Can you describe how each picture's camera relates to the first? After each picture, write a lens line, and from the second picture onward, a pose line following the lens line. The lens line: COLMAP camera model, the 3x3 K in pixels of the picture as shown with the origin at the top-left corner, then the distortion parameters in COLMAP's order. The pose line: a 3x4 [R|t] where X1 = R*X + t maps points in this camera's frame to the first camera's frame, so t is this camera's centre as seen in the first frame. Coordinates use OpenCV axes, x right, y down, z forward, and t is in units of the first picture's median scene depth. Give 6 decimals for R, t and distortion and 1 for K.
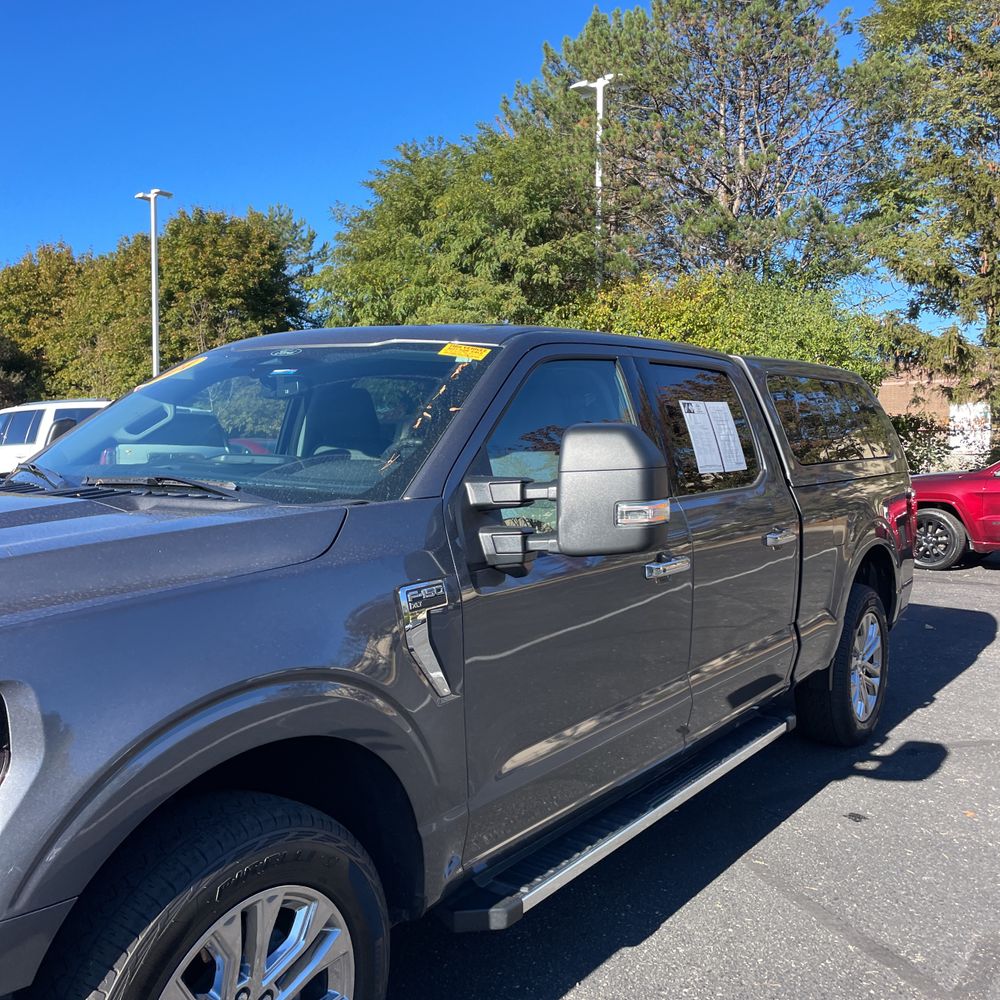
lens RADIAL K [[1002.0, 0, 501.5], [0, 1002.0, 491.9], [0, 0, 1]] dist [0.107465, -0.157449]
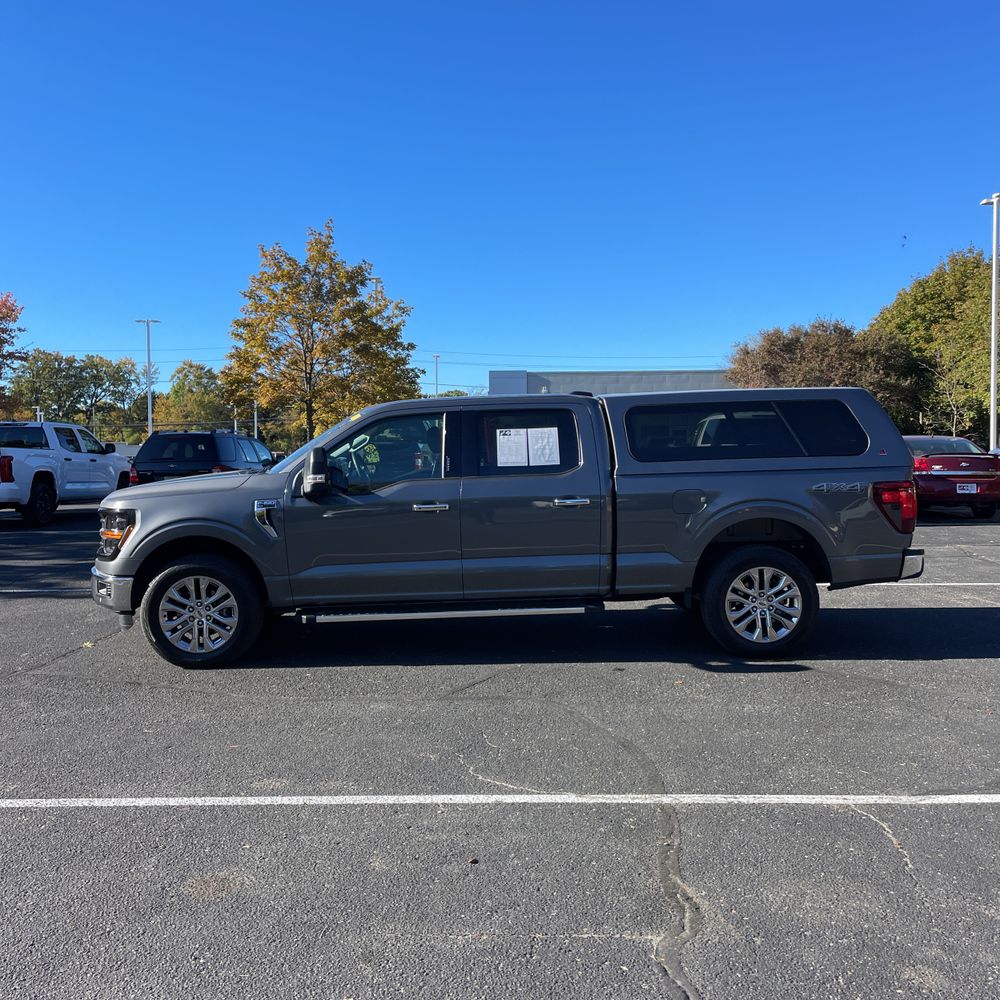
lens RADIAL K [[1002.0, 0, 501.5], [0, 1002.0, 491.9], [0, 0, 1]] dist [0.107465, -0.157449]
pose [[0.594371, 0.025194, -0.803796, 0.199776], [-0.020720, 0.999657, 0.016012, 0.000087], [0.803924, 0.007138, 0.594689, -0.019053]]
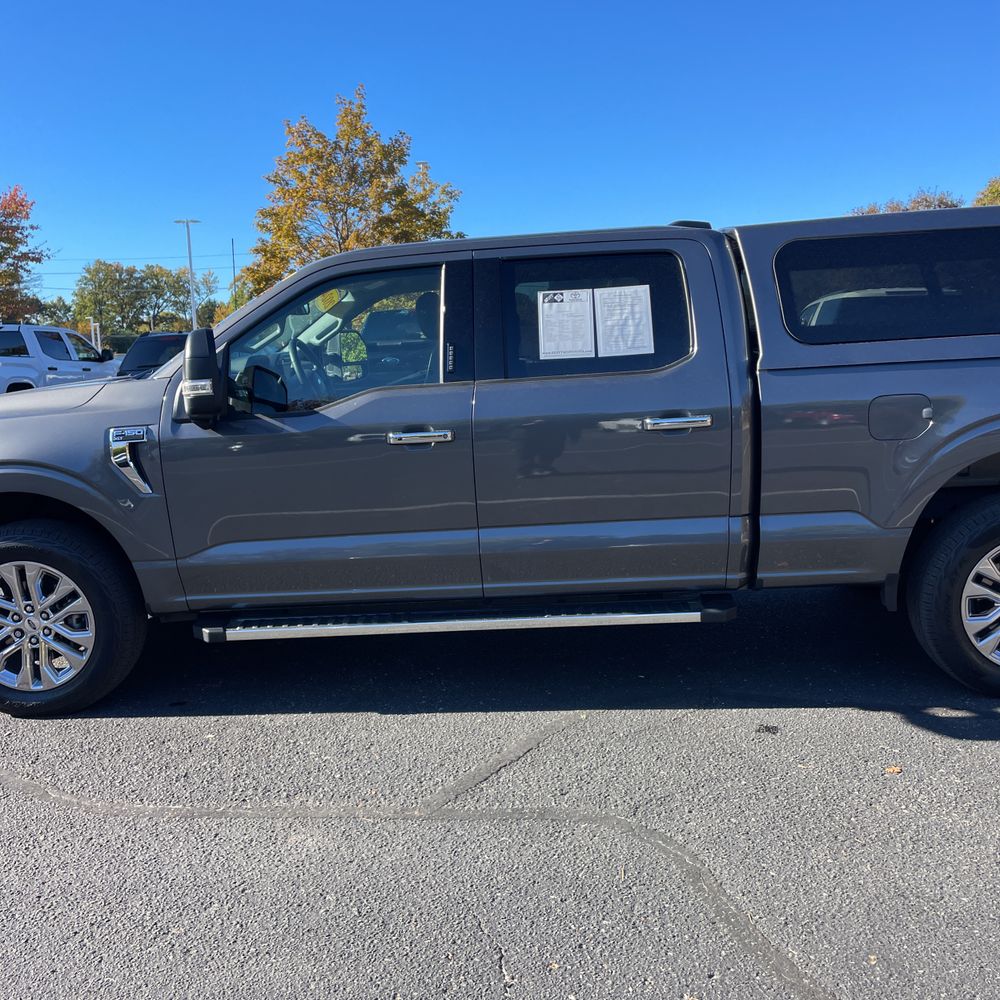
lens RADIAL K [[1002.0, 0, 501.5], [0, 1002.0, 491.9], [0, 0, 1]] dist [0.107465, -0.157449]
pose [[0.542862, 0.093560, -0.834594, 0.122798], [-0.000853, 0.993836, 0.110856, 0.000469], [0.839821, -0.059468, 0.539596, 0.040534]]
